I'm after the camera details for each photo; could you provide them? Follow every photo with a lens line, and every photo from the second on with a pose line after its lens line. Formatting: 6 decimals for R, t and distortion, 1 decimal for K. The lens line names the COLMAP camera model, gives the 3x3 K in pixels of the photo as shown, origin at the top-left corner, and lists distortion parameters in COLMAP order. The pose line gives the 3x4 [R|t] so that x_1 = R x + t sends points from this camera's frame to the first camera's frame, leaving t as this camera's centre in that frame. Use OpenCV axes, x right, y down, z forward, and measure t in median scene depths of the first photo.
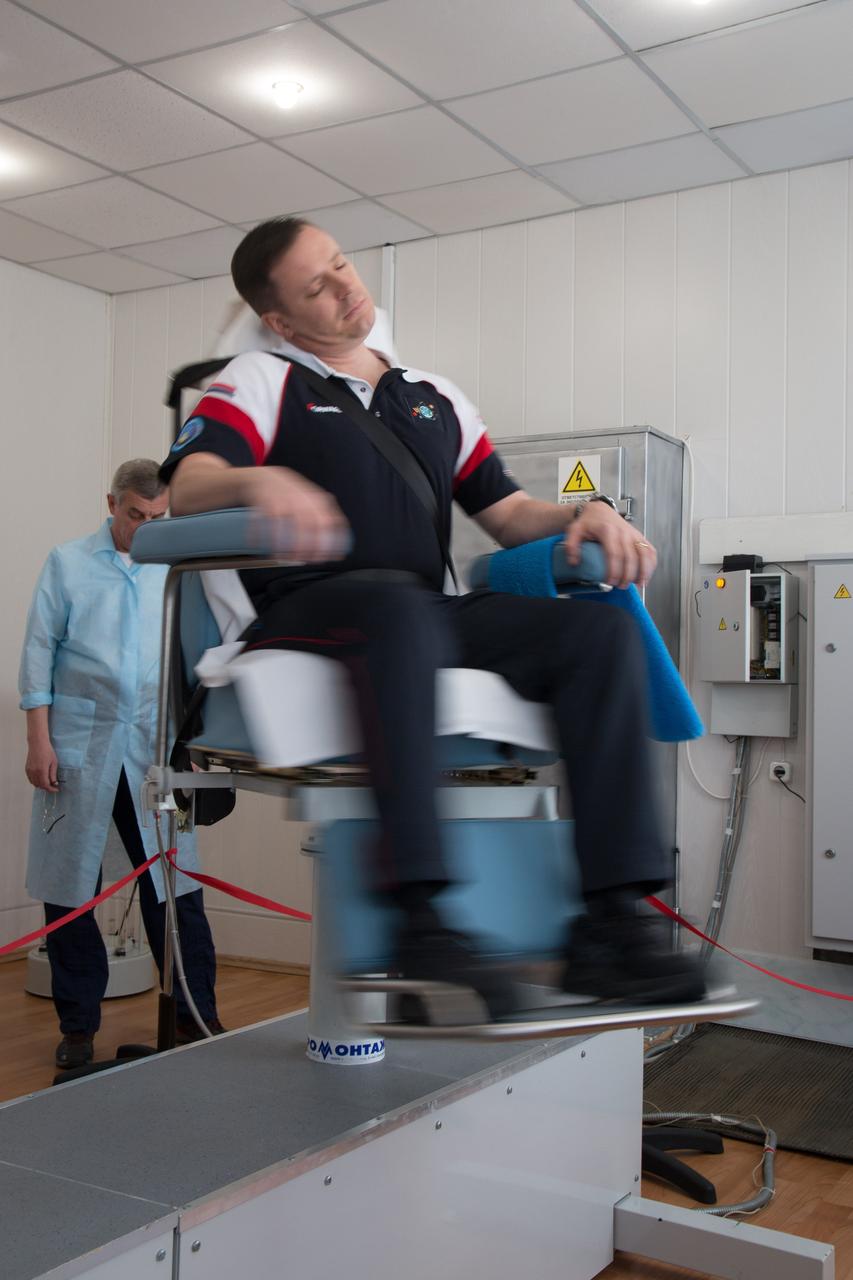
lens RADIAL K [[1381.4, 0, 397.8], [0, 1381.4, 628.1], [0, 0, 1]] dist [-0.007681, 0.152706]
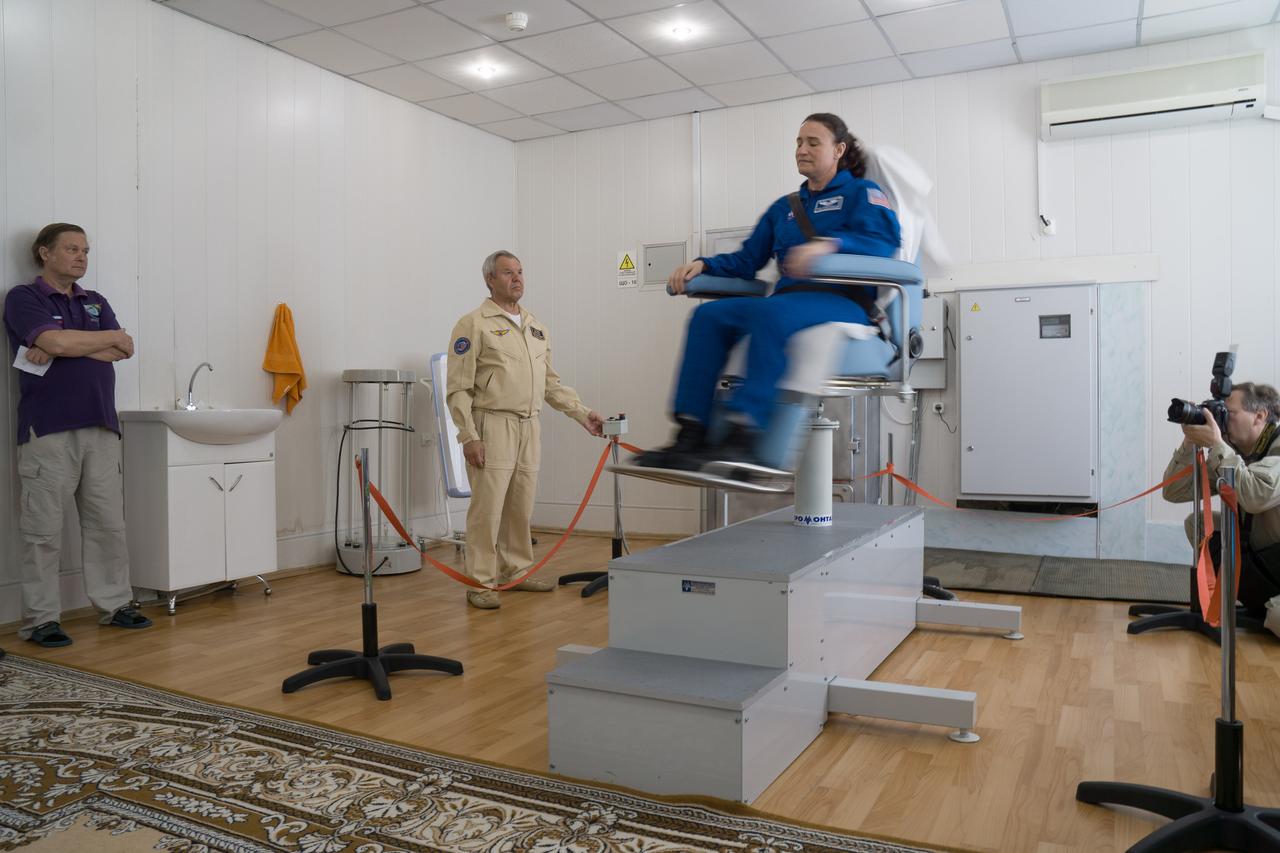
lens RADIAL K [[937.4, 0, 635.8], [0, 937.4, 416.6], [0, 0, 1]] dist [-0.147991, 0.114826]
pose [[0.997163, -0.029105, 0.069415, -0.212960], [0.024690, 0.997668, 0.063632, 0.029331], [-0.071105, -0.061737, 0.995556, -0.190858]]
